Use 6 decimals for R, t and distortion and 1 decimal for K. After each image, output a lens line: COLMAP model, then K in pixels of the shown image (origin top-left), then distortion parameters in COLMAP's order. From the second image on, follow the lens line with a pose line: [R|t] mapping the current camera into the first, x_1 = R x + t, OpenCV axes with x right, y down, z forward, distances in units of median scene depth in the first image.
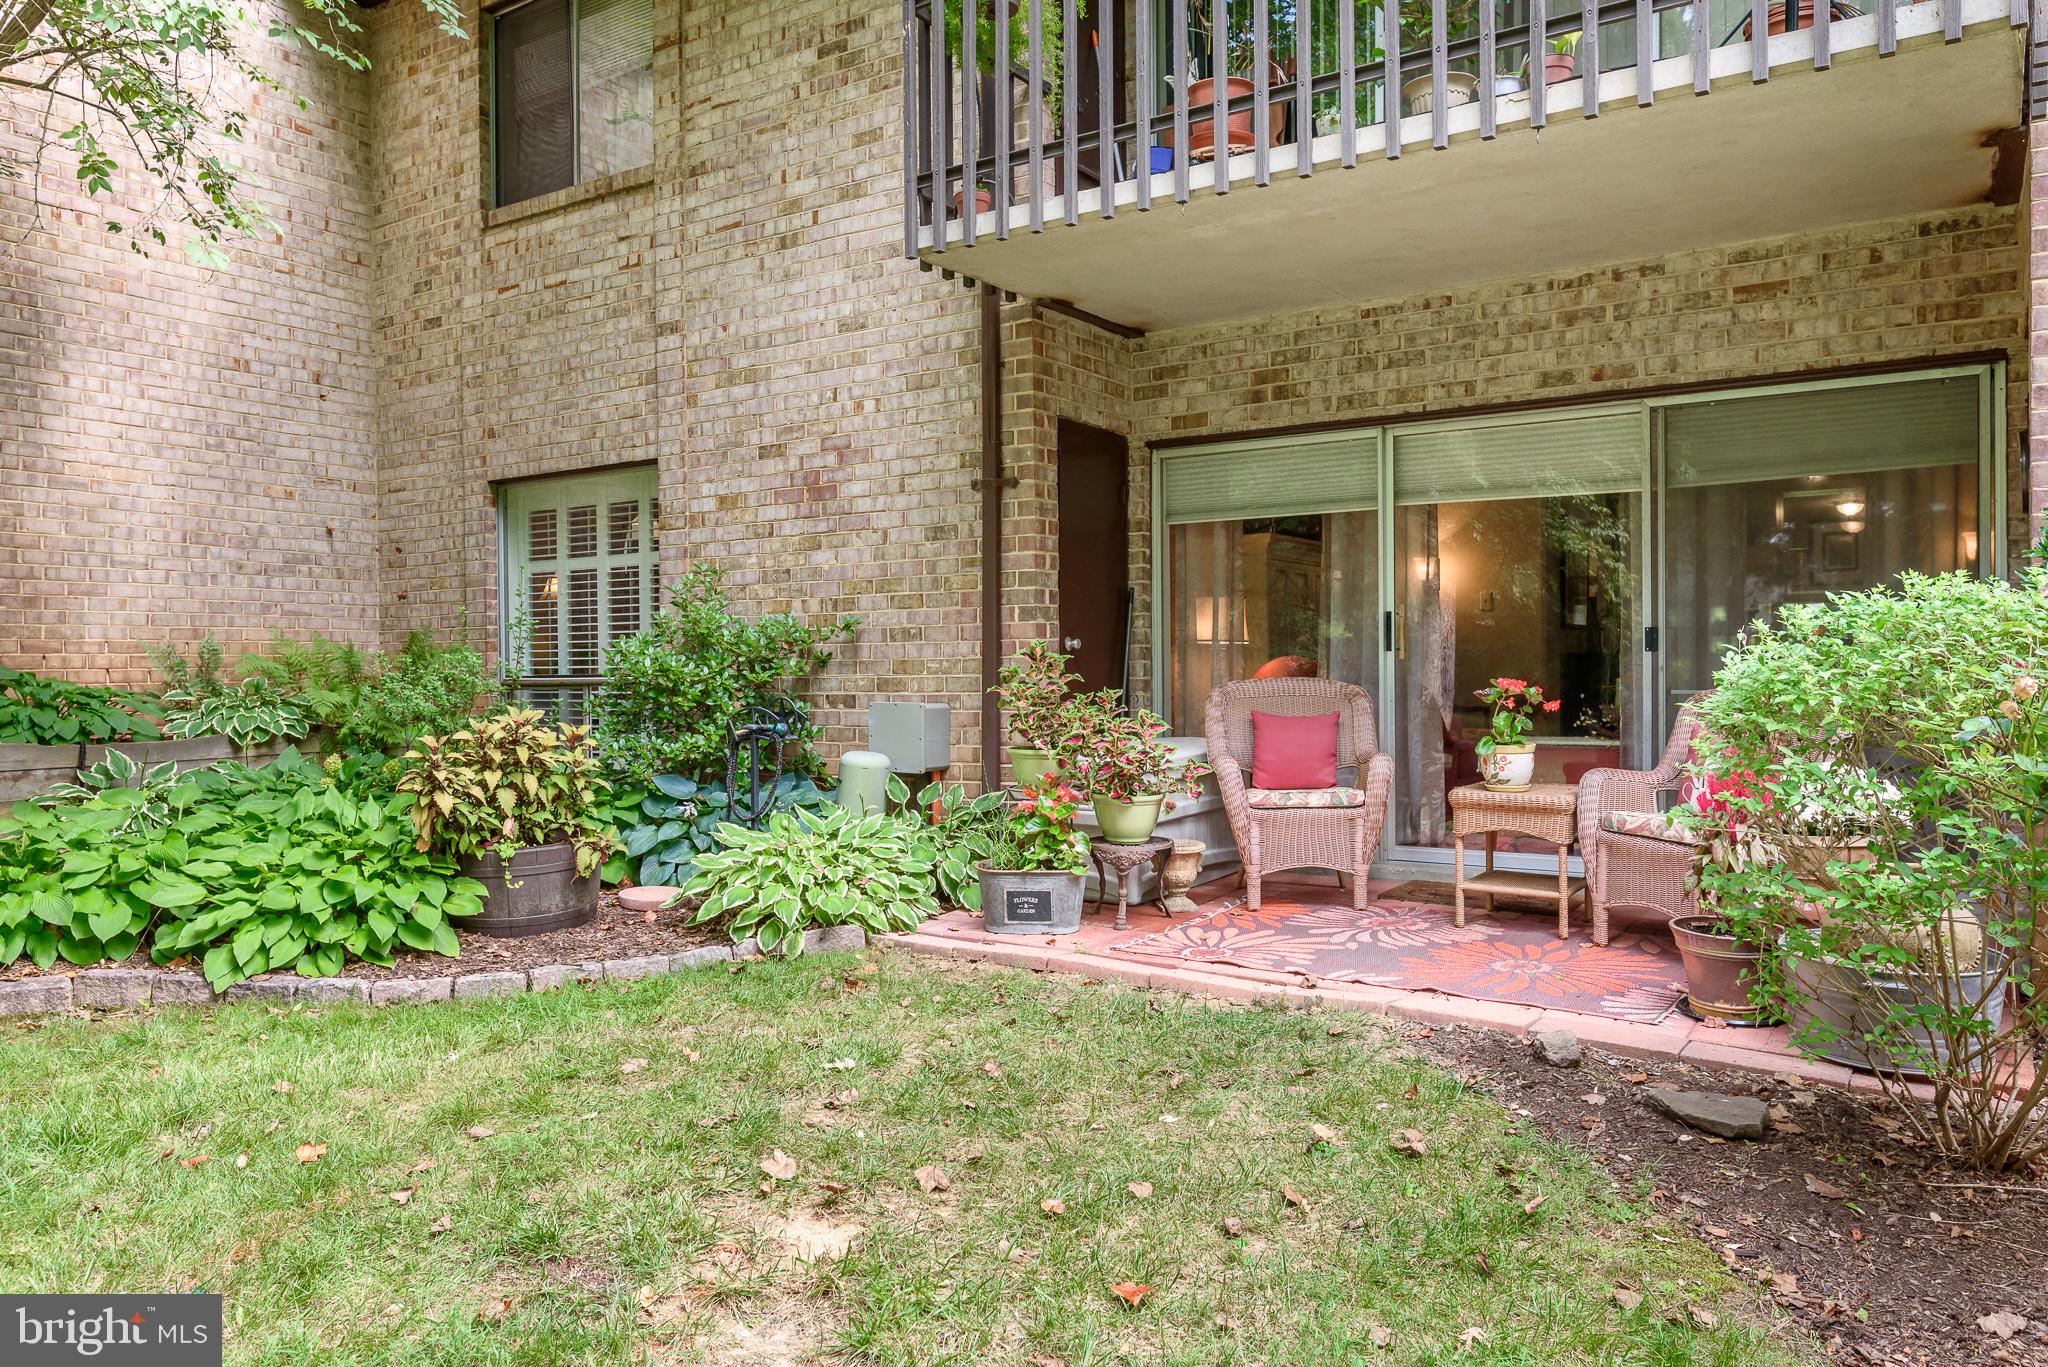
lens RADIAL K [[1424.4, 0, 1031.0], [0, 1424.4, 661.5], [0, 0, 1]] dist [0.001031, -0.002531]
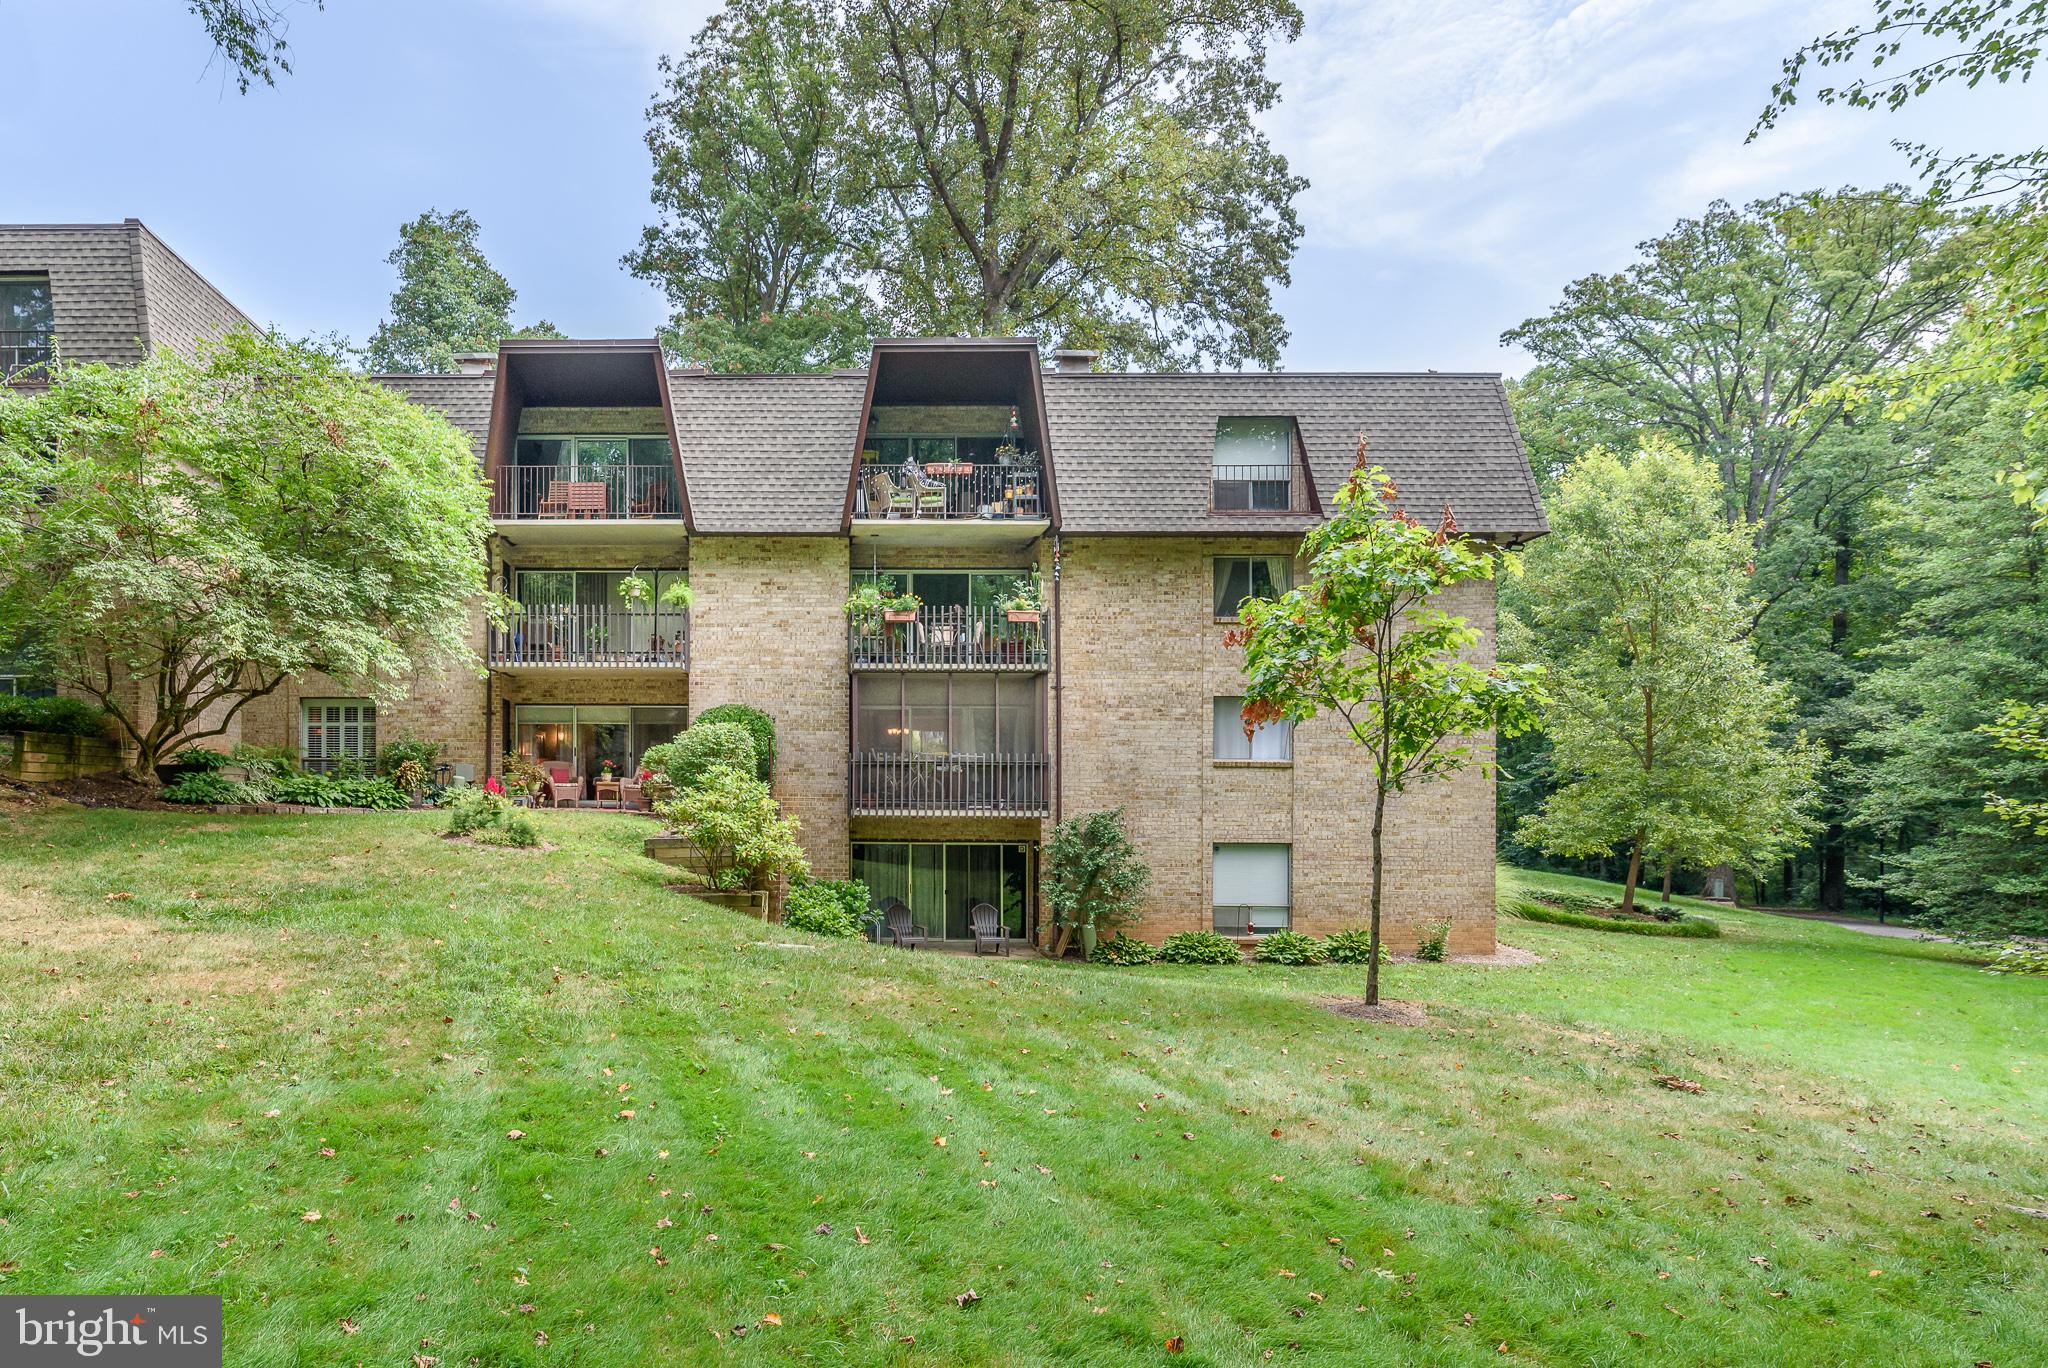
lens RADIAL K [[1078.4, 0, 1020.1], [0, 1078.4, 653.2], [0, 0, 1]] dist [-0.010861, -0.000166]
pose [[0.656967, 0.106840, 0.746310, -1.406481], [-0.005285, 0.990536, -0.137150, 0.129283], [-0.753901, 0.086159, 0.651315, -2.317233]]
